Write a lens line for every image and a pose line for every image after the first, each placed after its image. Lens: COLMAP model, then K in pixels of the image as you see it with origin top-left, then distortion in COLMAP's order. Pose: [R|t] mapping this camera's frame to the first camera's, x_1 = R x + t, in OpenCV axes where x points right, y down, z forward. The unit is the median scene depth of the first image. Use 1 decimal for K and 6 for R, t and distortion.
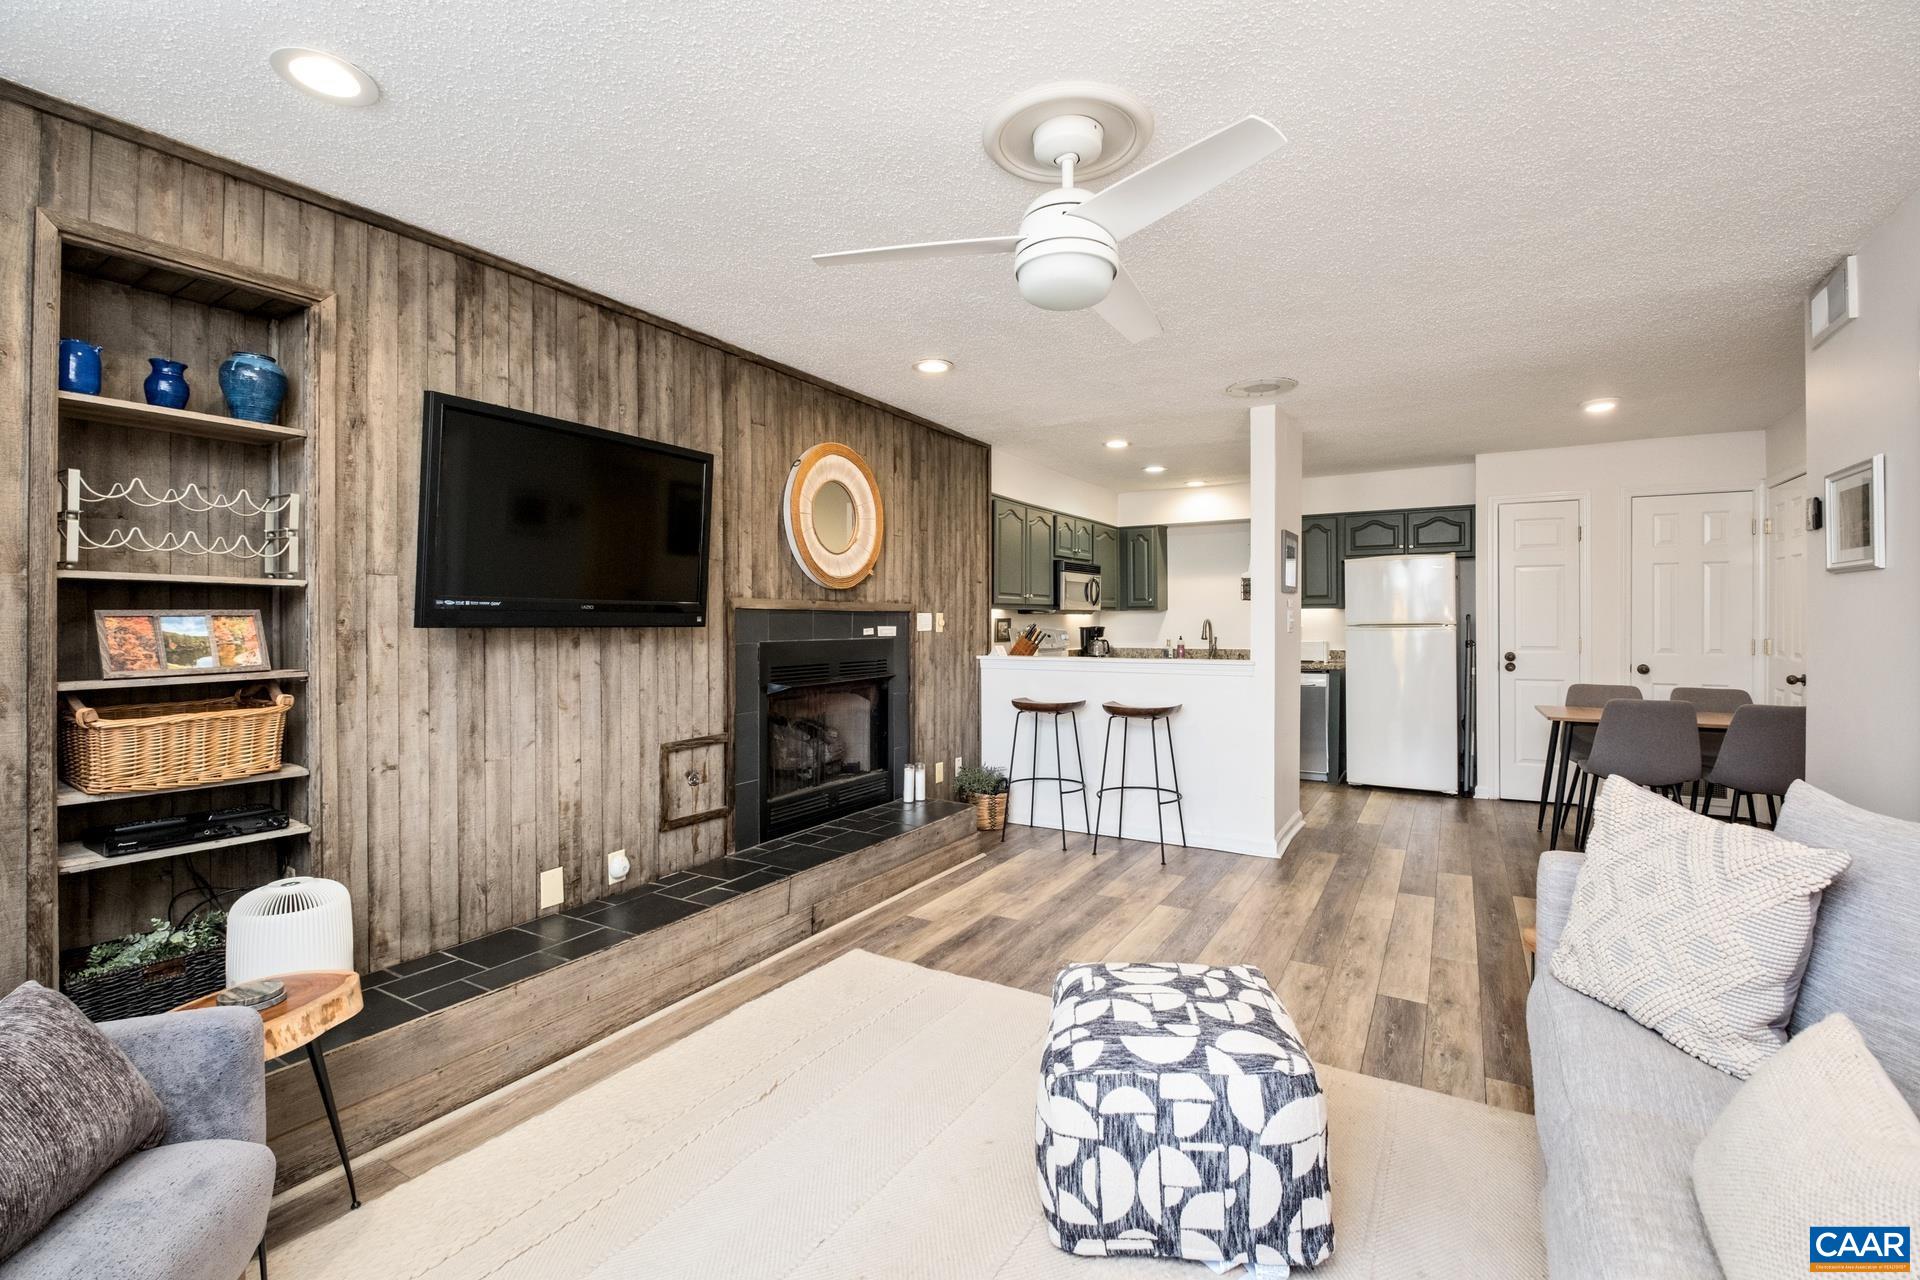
lens RADIAL K [[858.5, 0, 960.0], [0, 858.5, 640.0], [0, 0, 1]] dist [-0.001091, 0.000153]
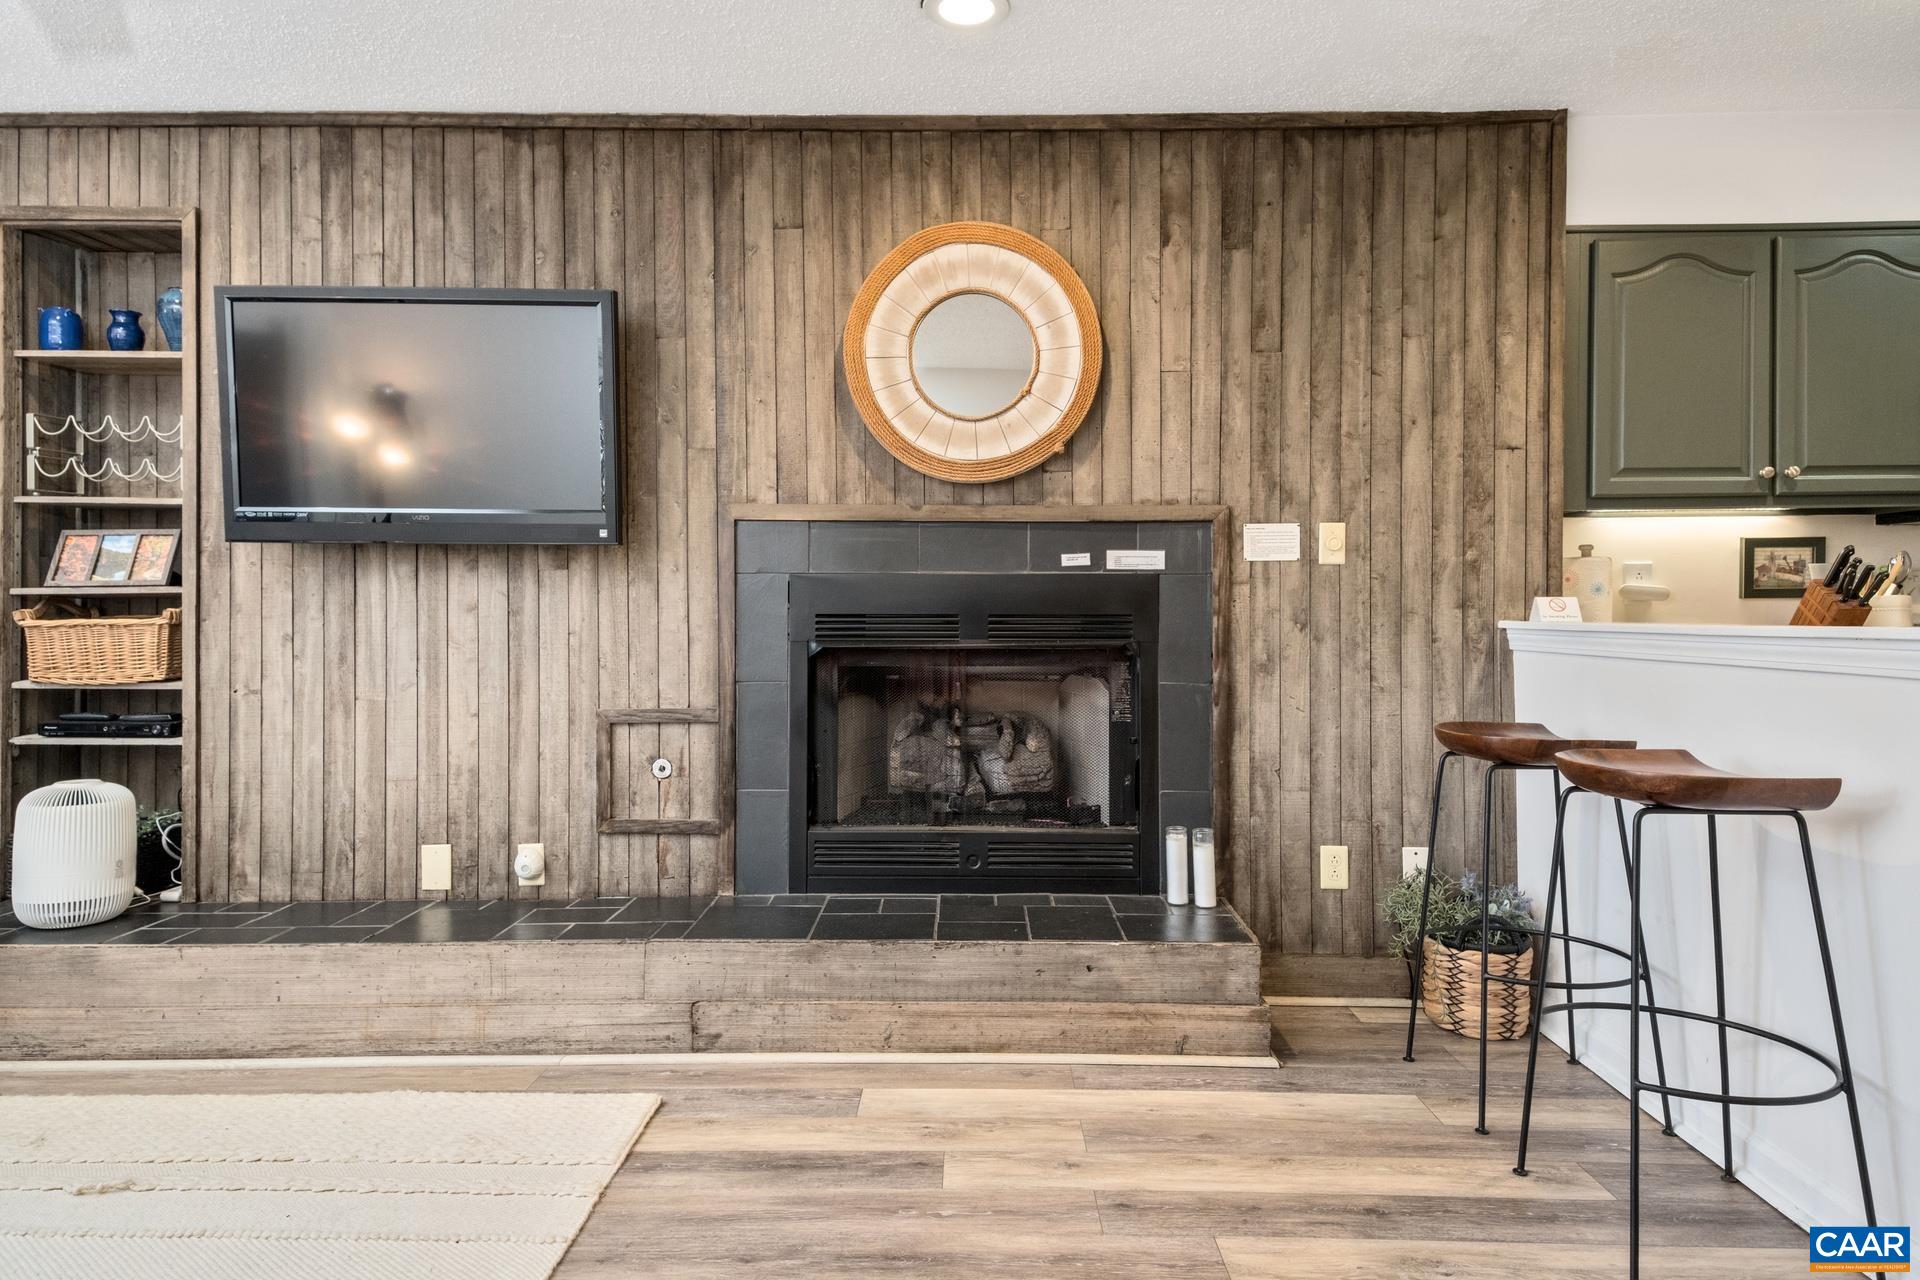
lens RADIAL K [[1188.2, 0, 960.2], [0, 1188.2, 610.4], [0, 0, 1]] dist [0.047985, -0.005473]
pose [[0.493658, 0.008517, -0.869614, 0.706574], [-0.021801, 0.999759, -0.002584, 0.035600], [0.869383, 0.020234, 0.493725, 0.810286]]
